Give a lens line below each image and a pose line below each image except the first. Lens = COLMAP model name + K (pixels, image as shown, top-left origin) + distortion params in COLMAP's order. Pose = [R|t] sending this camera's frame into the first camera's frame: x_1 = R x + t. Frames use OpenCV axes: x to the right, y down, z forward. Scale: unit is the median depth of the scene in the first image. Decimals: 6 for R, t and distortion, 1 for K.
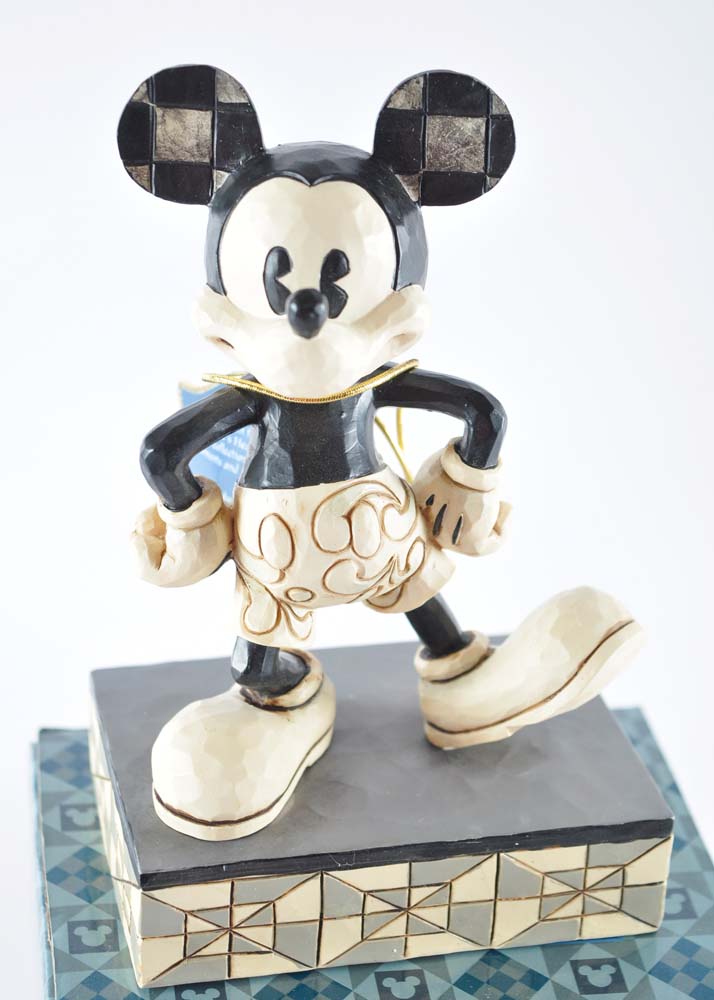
lens RADIAL K [[2418.1, 0, 357.6], [0, 2418.1, 501.2], [0, 0, 1]] dist [0.045170, 0.000000]
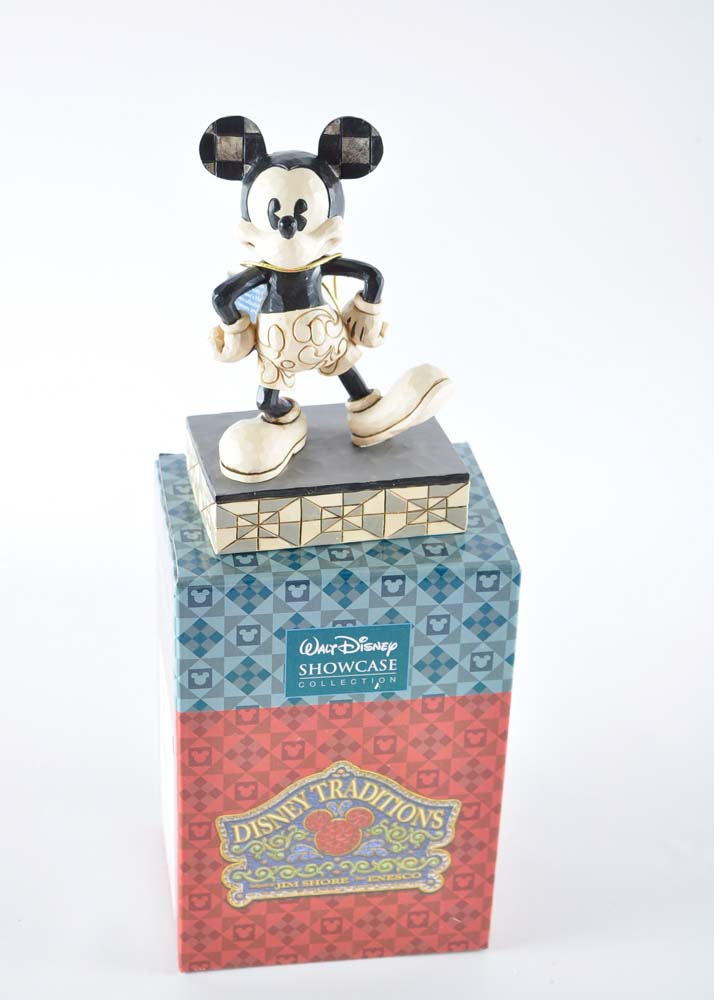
lens RADIAL K [[2112.8, 0, 356.2], [0, 2112.8, 501.9], [0, 0, 1]] dist [0.037731, 0.000000]
pose [[0.999834, -0.018122, -0.001807, 0.036522], [0.018131, 0.999822, 0.005186, 0.148151], [0.001713, -0.005218, 0.999985, -0.841756]]
